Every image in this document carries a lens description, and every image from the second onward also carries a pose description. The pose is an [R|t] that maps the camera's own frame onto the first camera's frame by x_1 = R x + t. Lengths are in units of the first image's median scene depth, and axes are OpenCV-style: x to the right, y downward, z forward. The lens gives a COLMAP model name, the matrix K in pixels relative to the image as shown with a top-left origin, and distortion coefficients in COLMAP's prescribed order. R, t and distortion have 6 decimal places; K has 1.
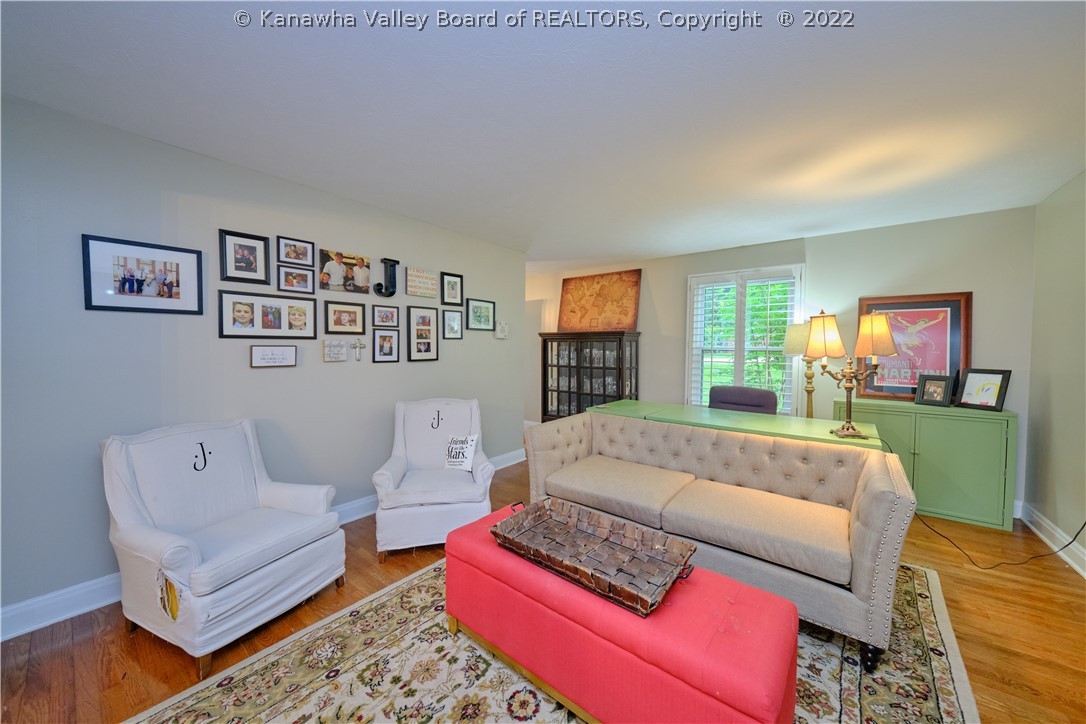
lens RADIAL K [[376.3, 0, 543.4], [0, 376.3, 357.3], [0, 0, 1]] dist [0.002101, 0.000042]
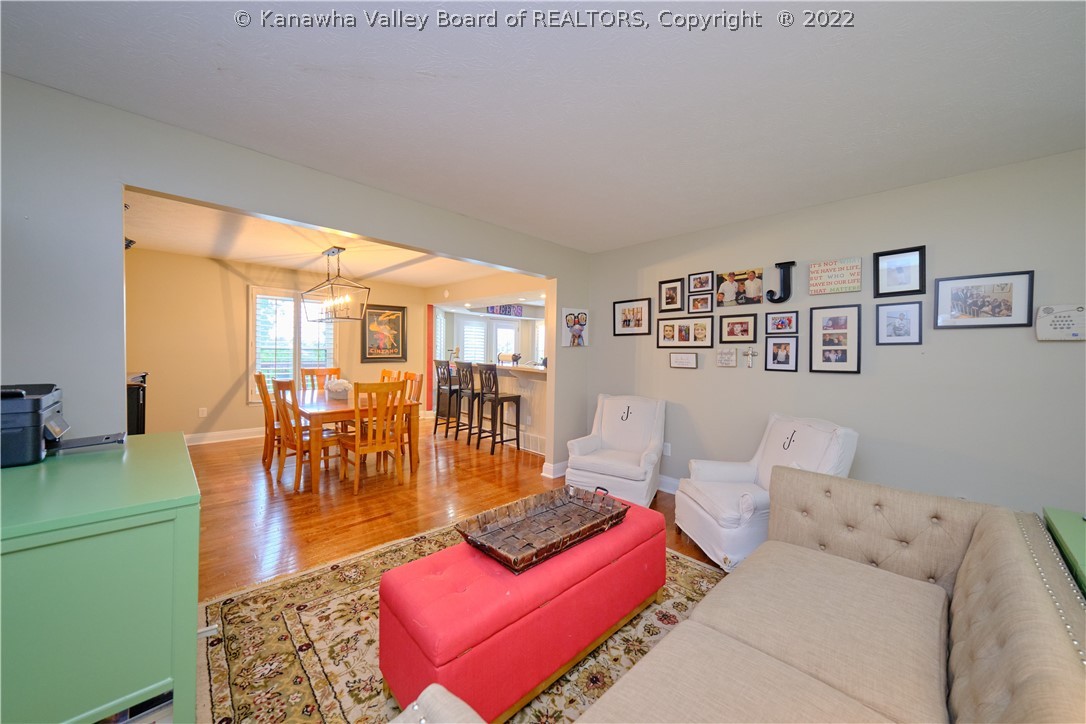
lens RADIAL K [[376.3, 0, 542.9], [0, 376.3, 355.7], [0, 0, 1]] dist [0.002101, 0.000042]
pose [[-0.121296, 0.013514, -0.992524, 0.657348], [-0.030988, 0.999368, 0.017395, -0.025162], [0.992133, 0.032866, -0.120801, 0.560798]]
